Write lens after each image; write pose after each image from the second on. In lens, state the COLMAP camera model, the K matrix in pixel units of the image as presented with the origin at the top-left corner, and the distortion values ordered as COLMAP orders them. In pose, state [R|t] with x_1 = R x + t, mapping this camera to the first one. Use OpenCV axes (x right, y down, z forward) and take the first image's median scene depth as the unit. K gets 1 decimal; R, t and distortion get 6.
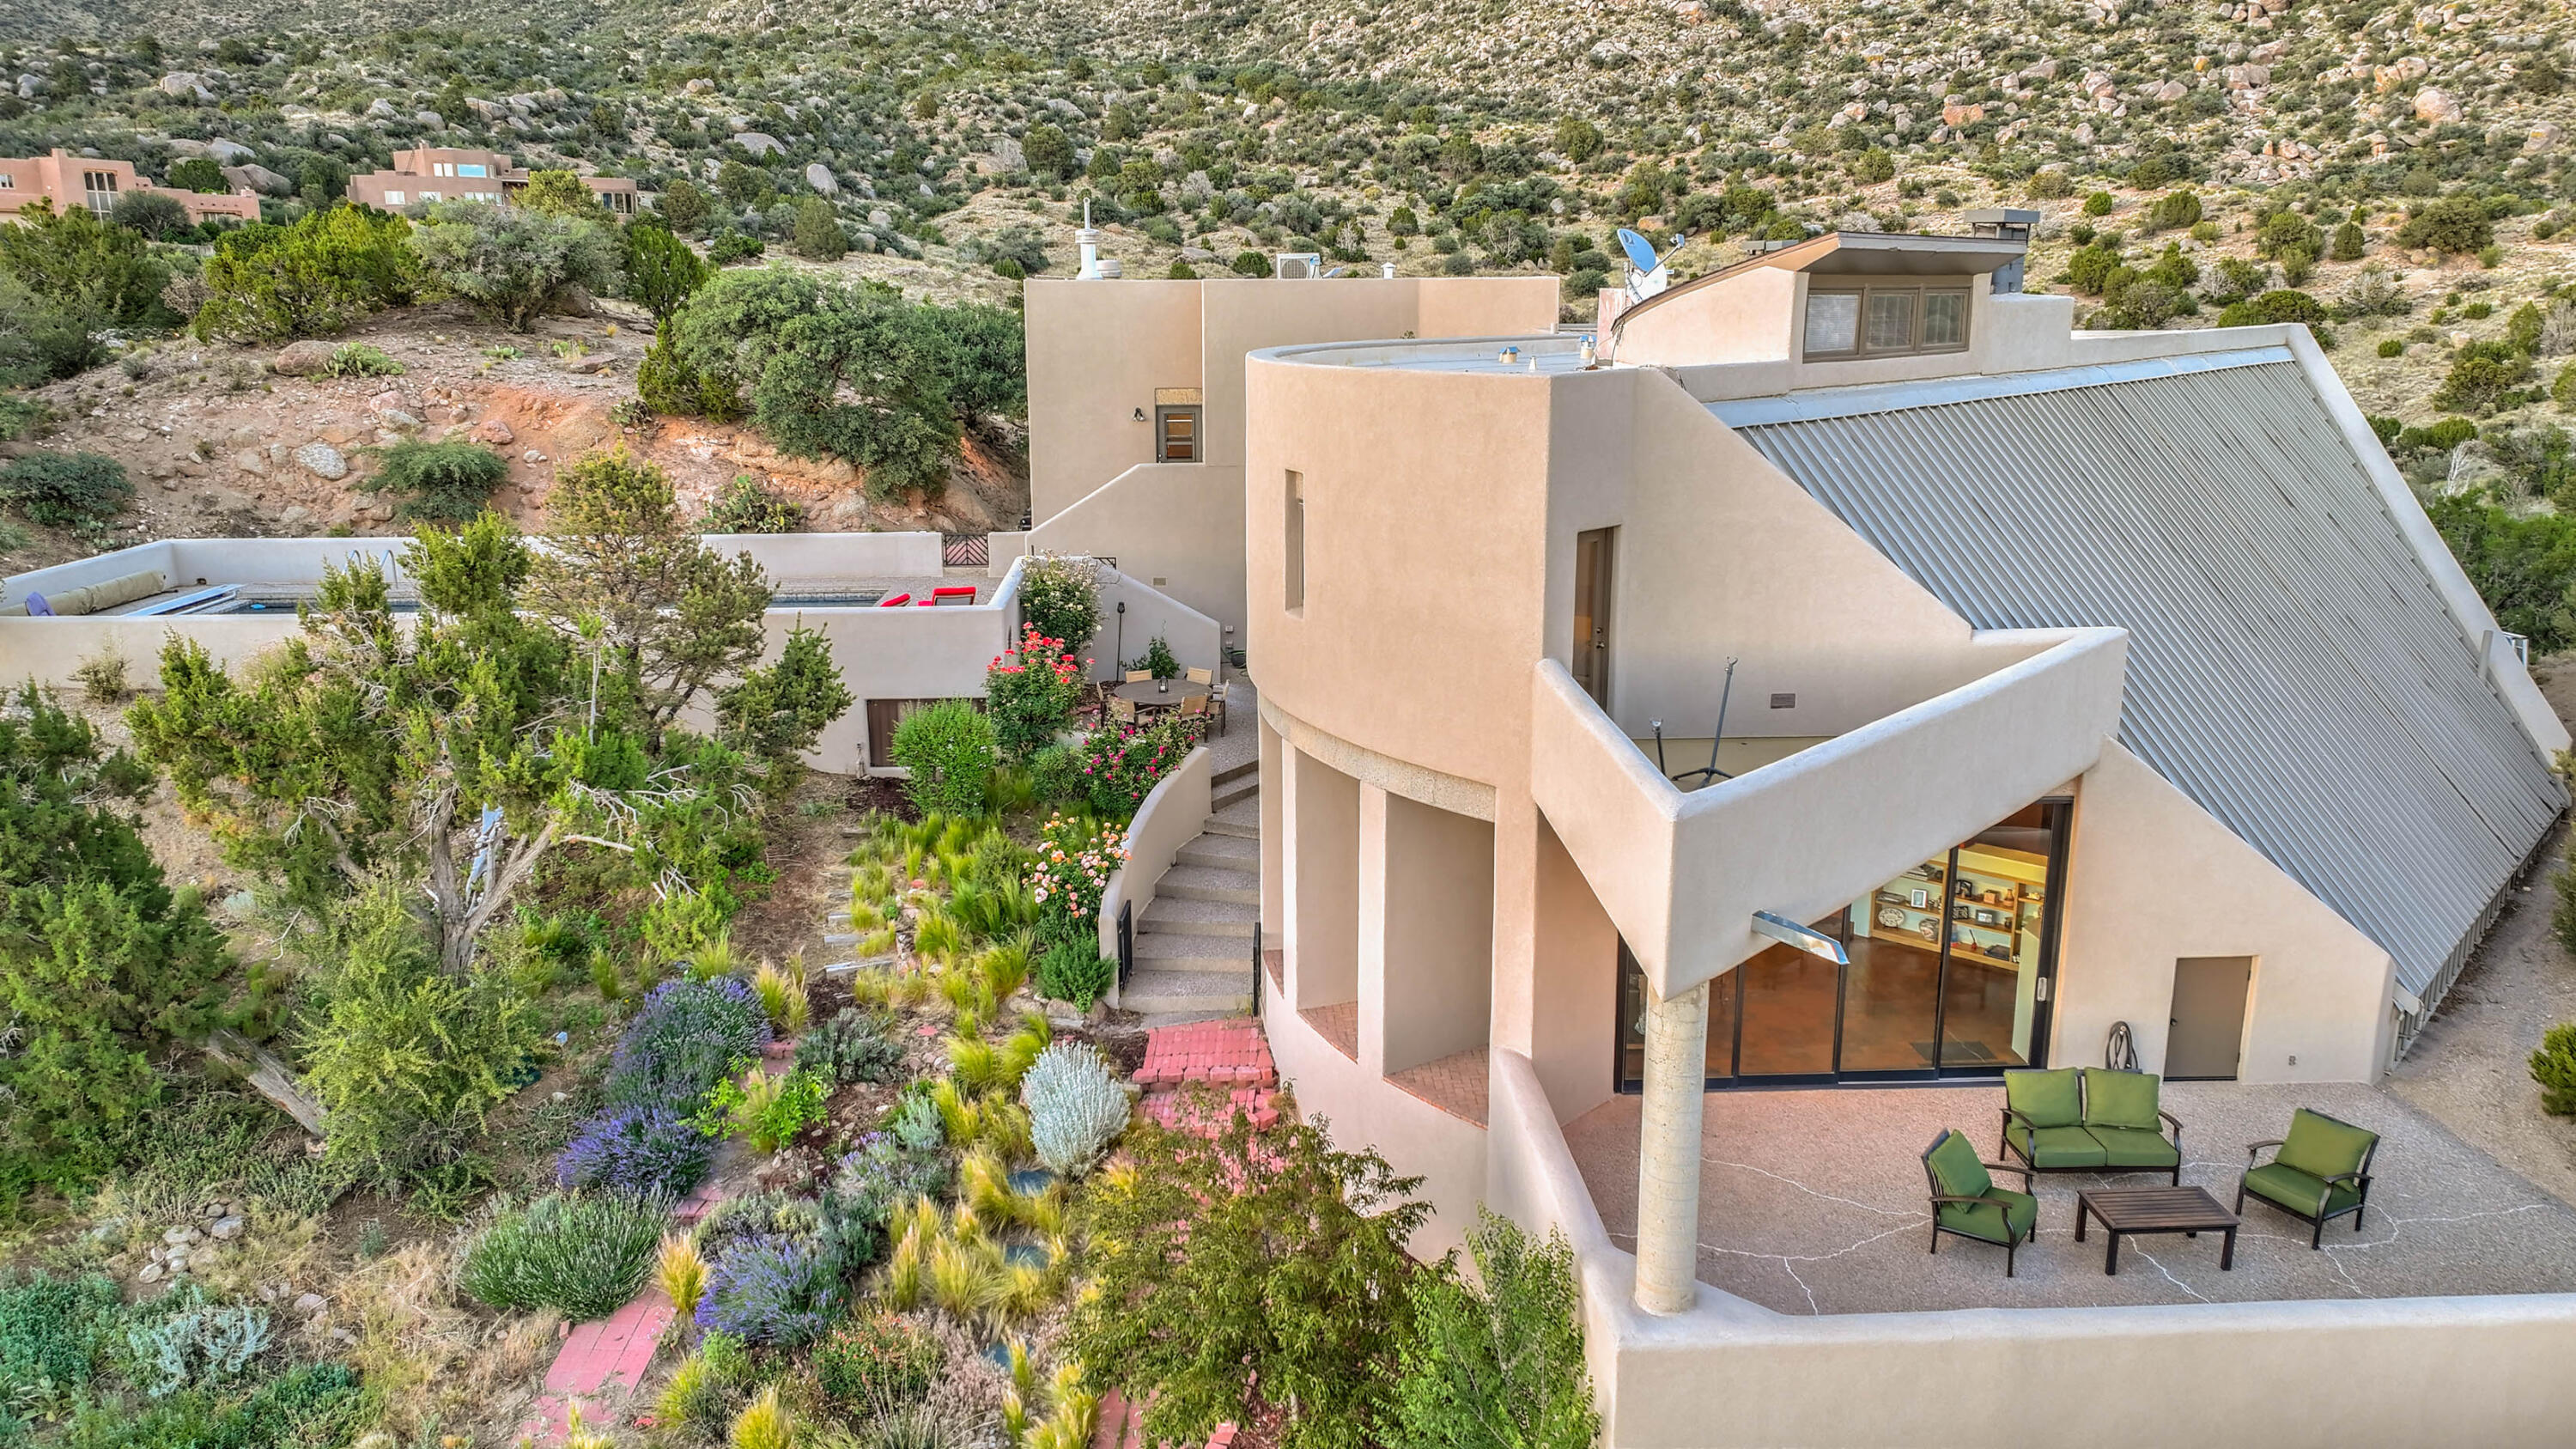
lens RADIAL K [[1810.5, 0, 1281.8], [0, 1810.5, 733.4], [0, 0, 1]] dist [0.001325, 0.013481]
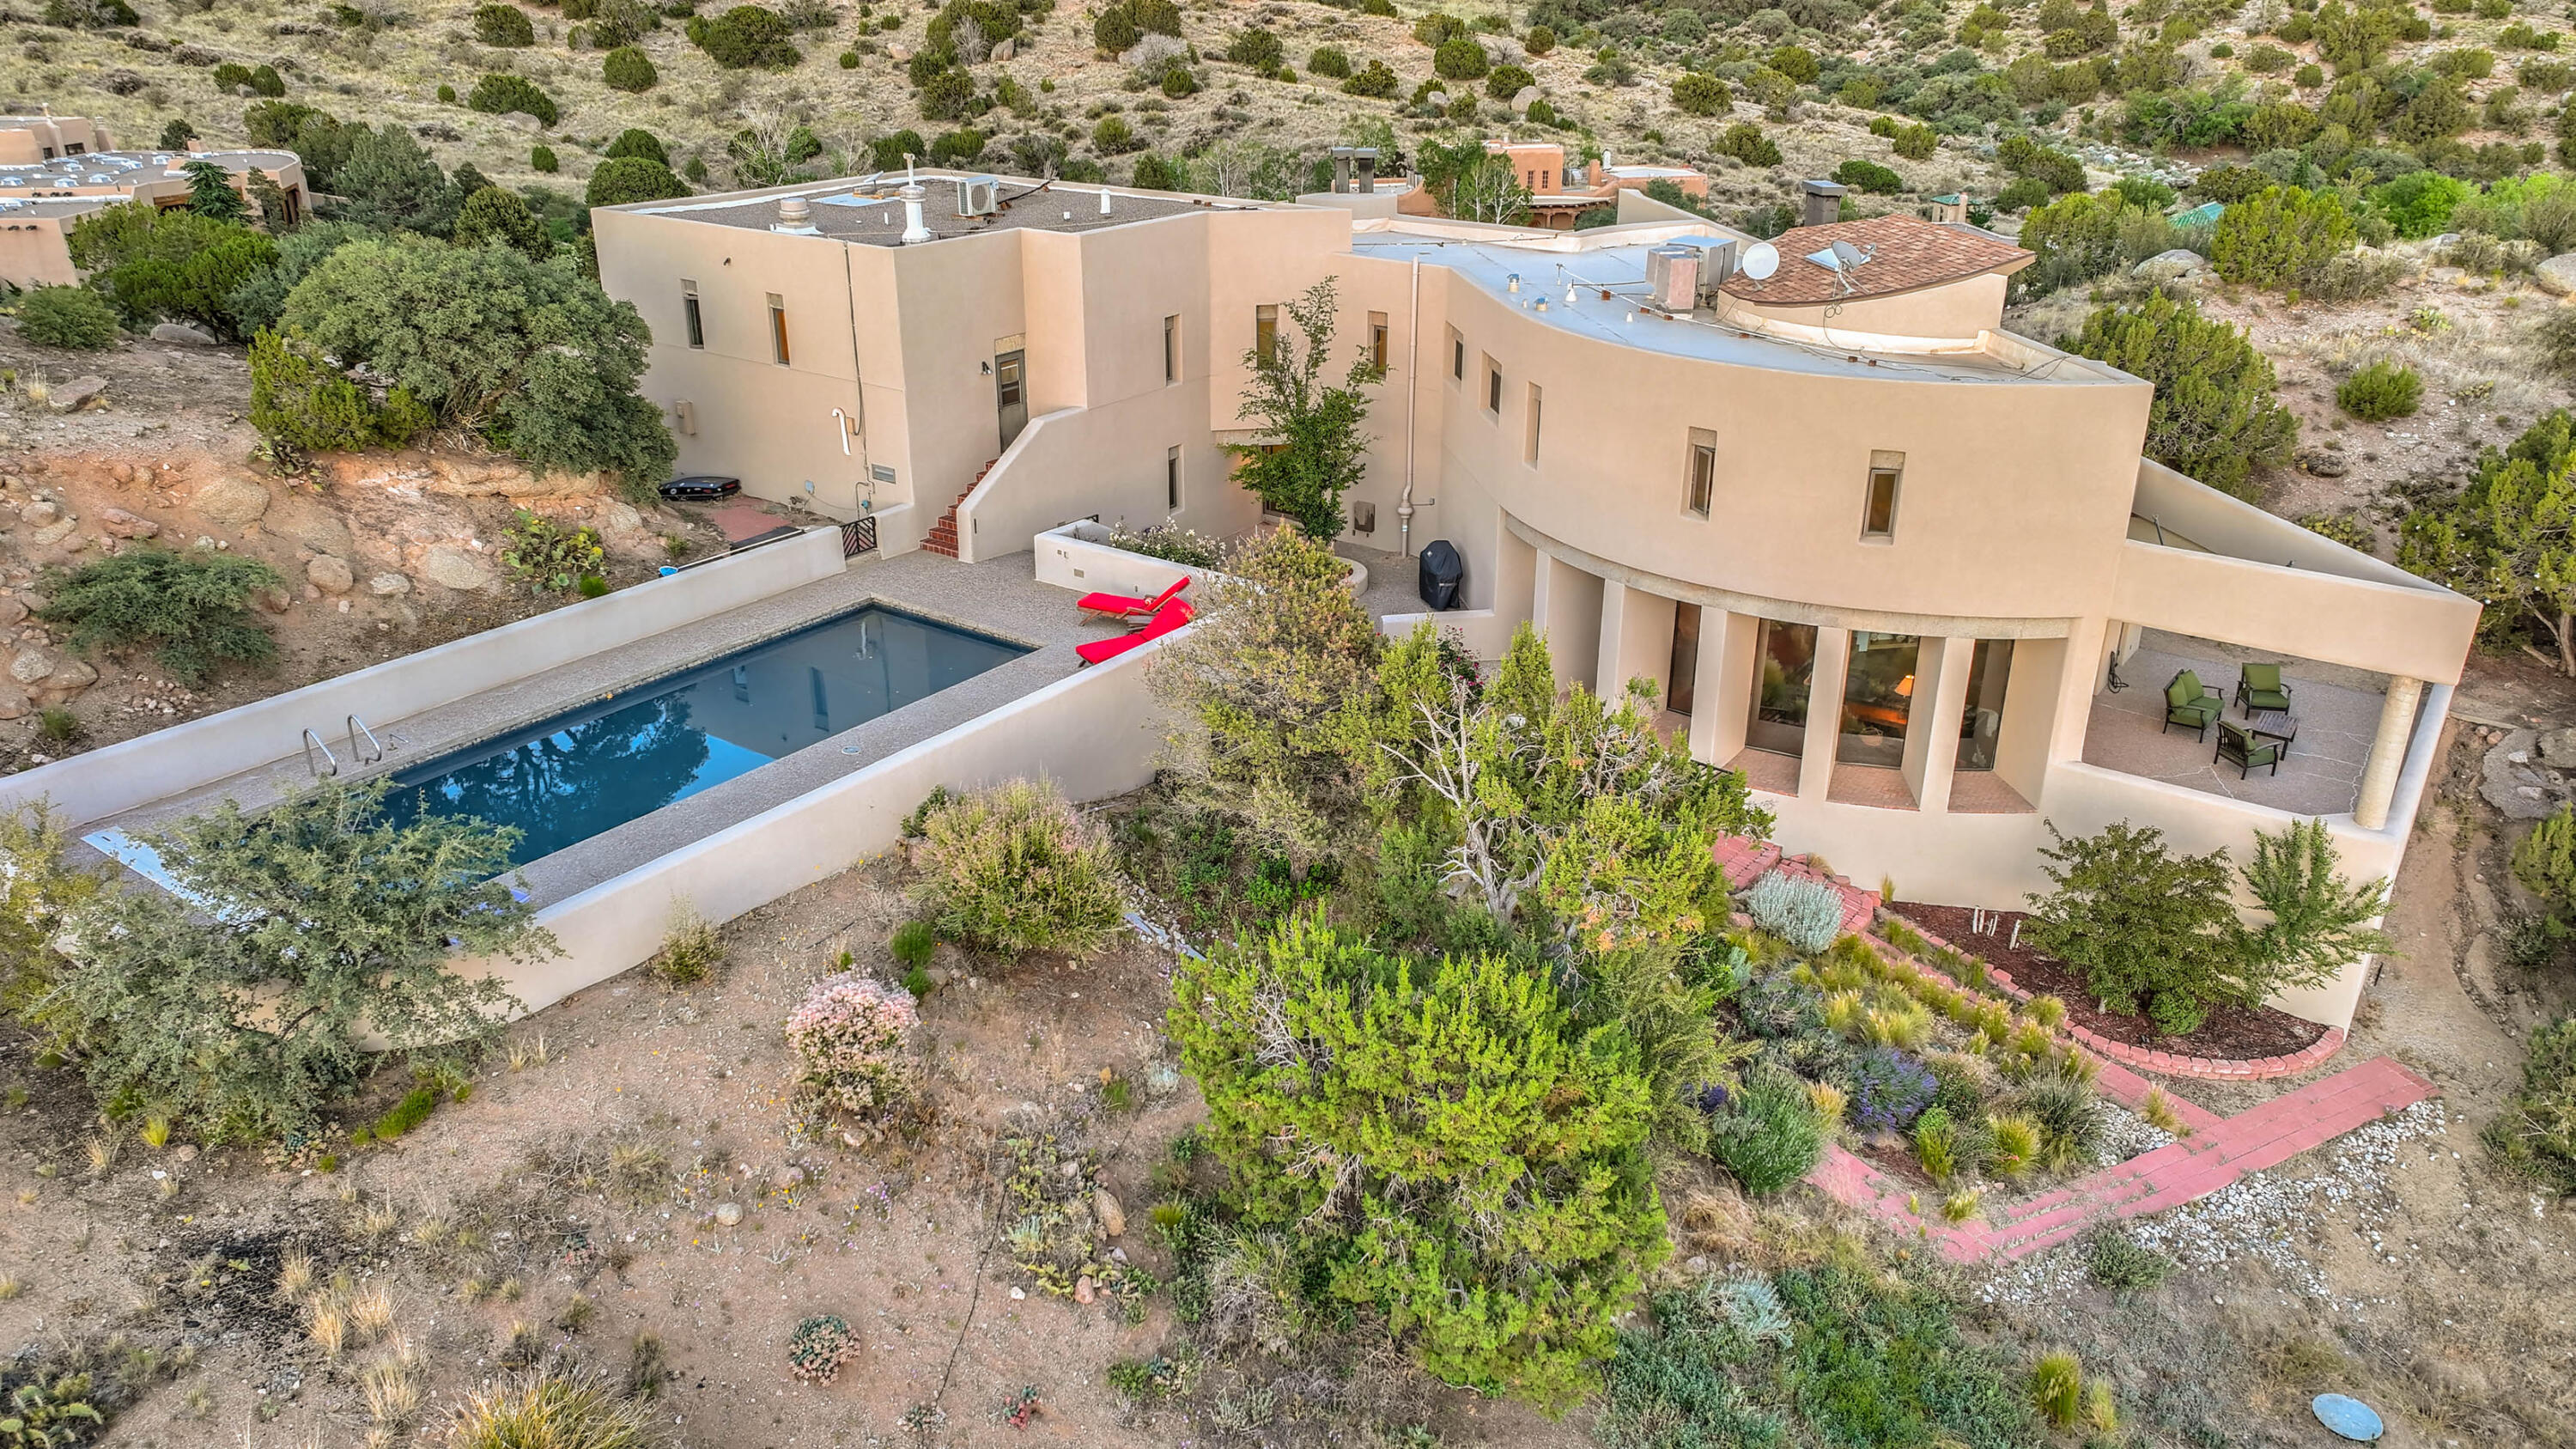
lens RADIAL K [[1811.0, 0, 1280.8], [0, 1811.0, 727.3], [0, 0, 1]] dist [-0.005483, 0.027295]
pose [[0.625535, -0.304881, 0.718159, -0.102835], [0.181844, 0.952109, 0.245809, -0.027373], [-0.758708, -0.023169, 0.651018, 0.028222]]
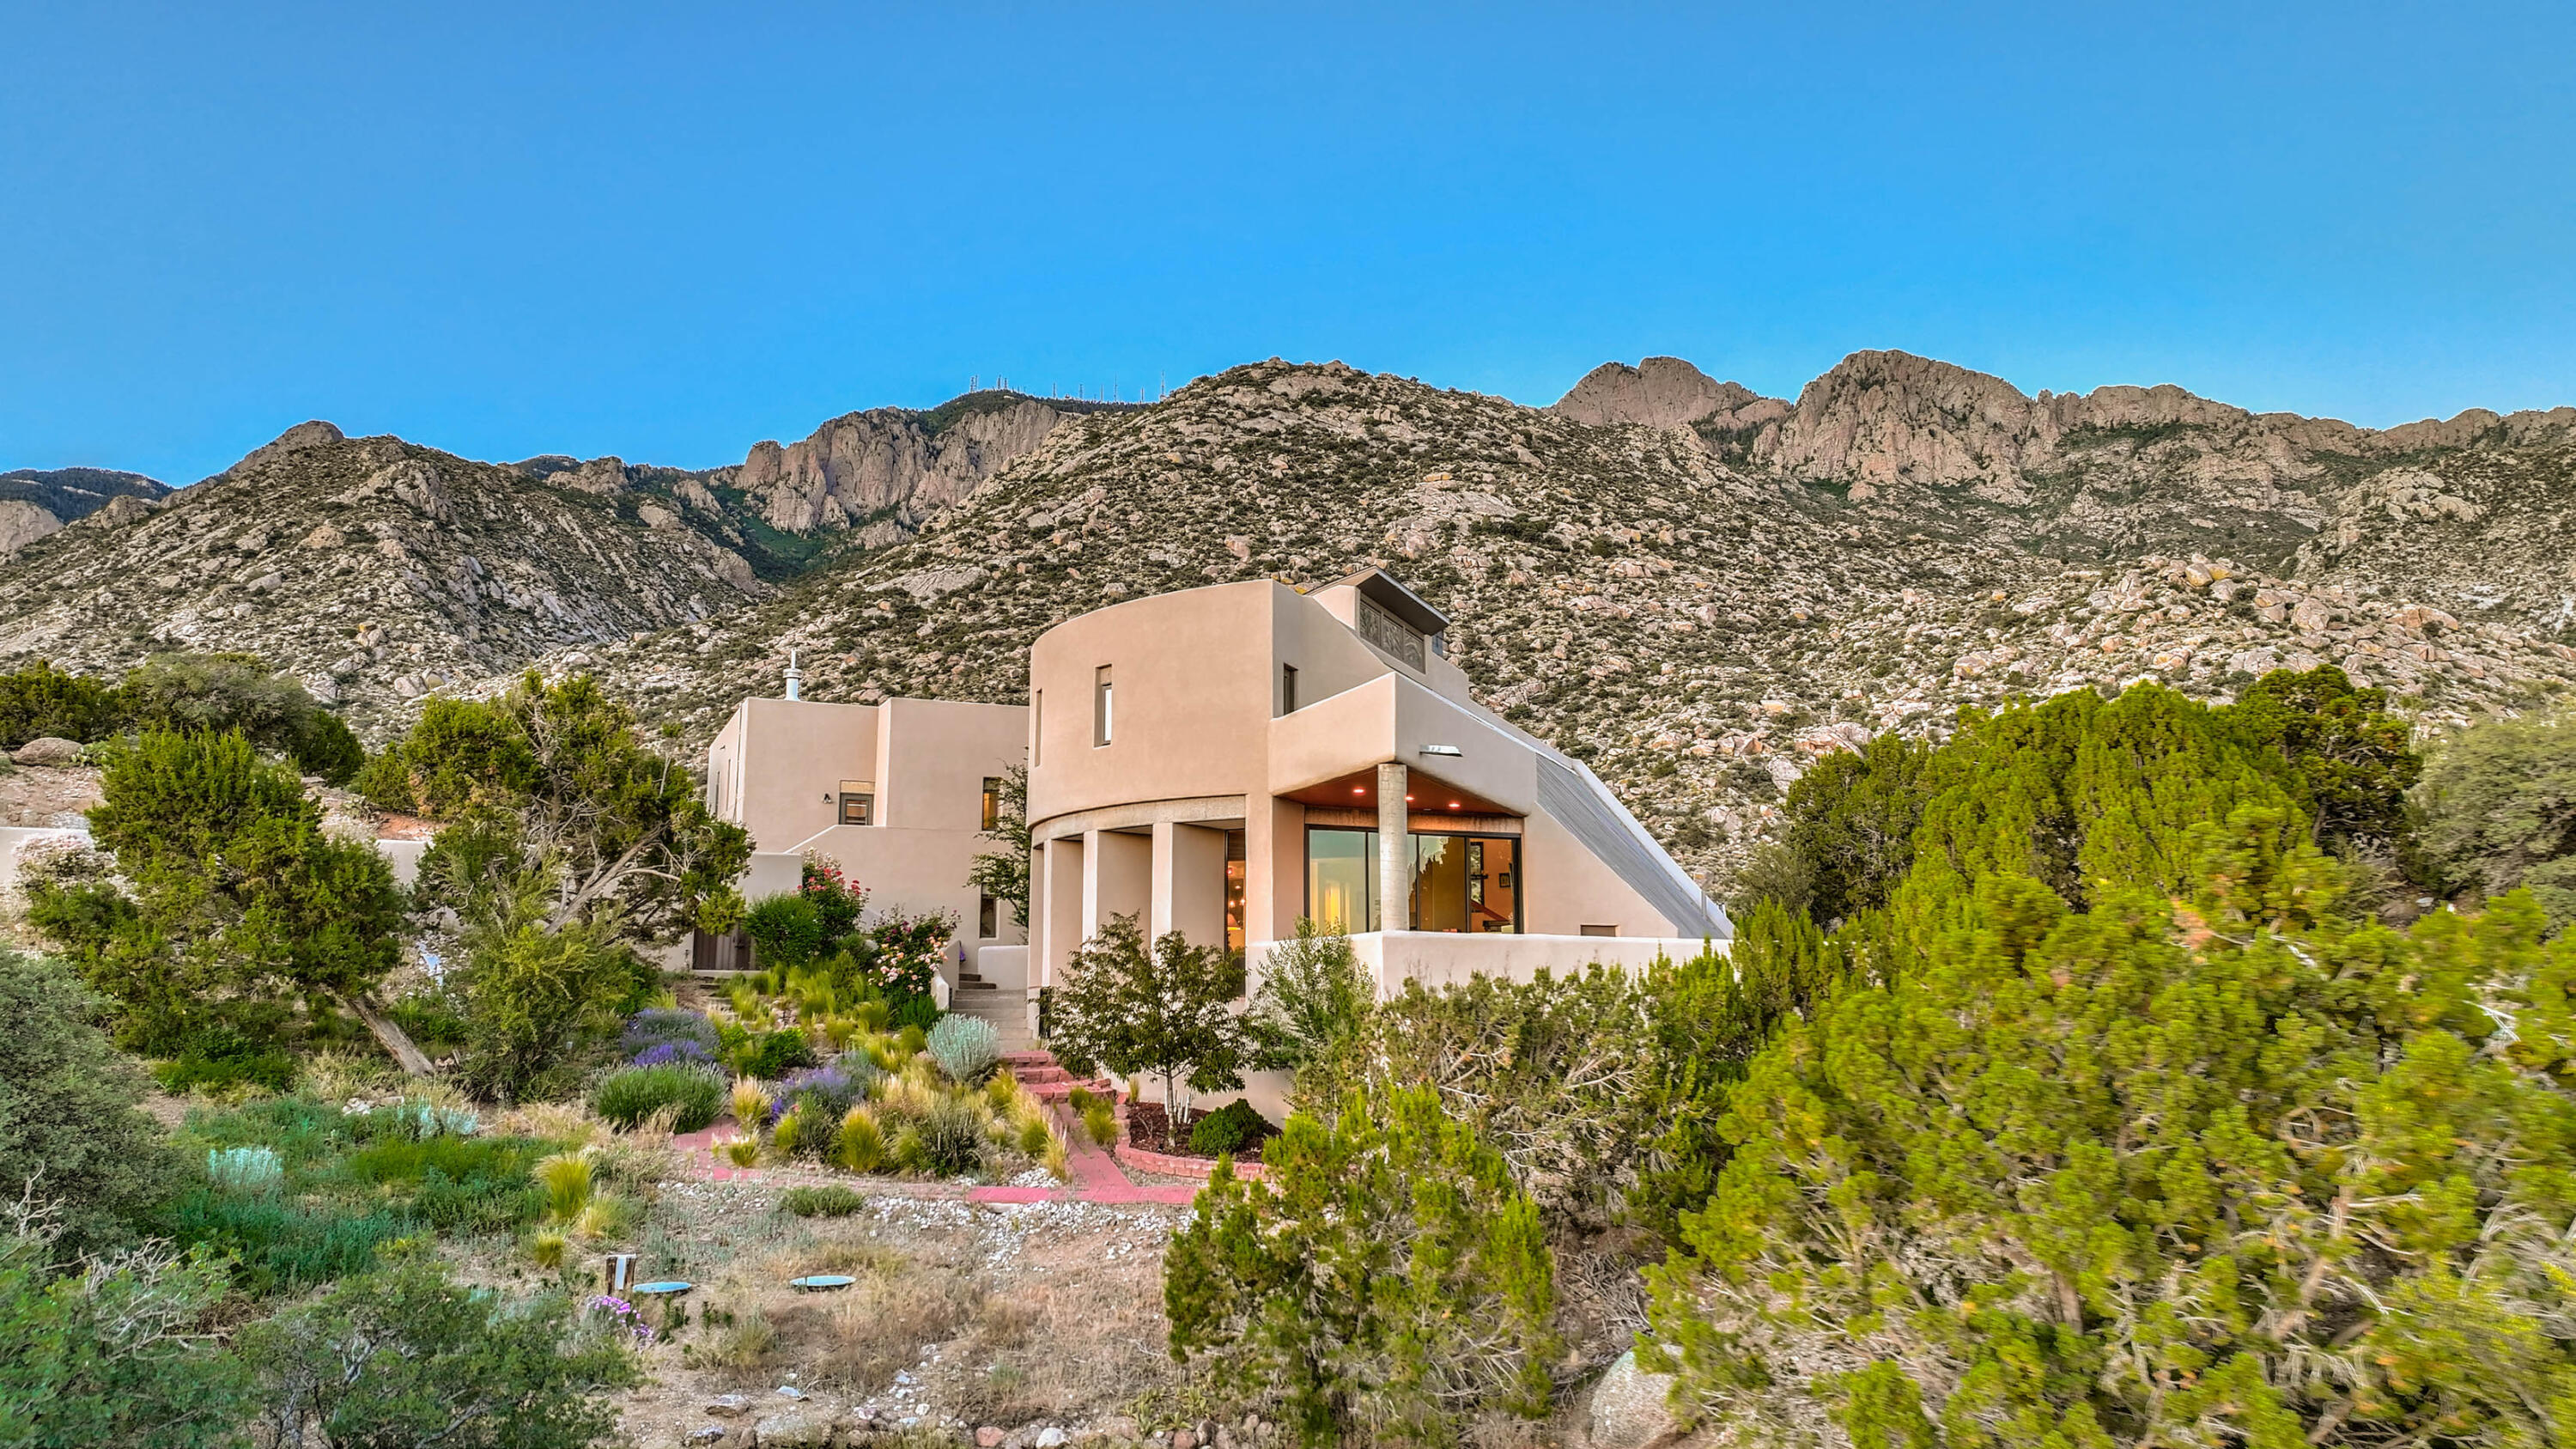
lens RADIAL K [[1820.8, 0, 1278.4], [0, 1820.8, 722.5], [0, 0, 1]] dist [0.009372, 0.001652]
pose [[0.937900, 0.061322, 0.341441, -0.031006], [0.078926, 0.920720, -0.382160, 0.042611], [-0.337807, 0.385377, 0.858703, -0.040361]]
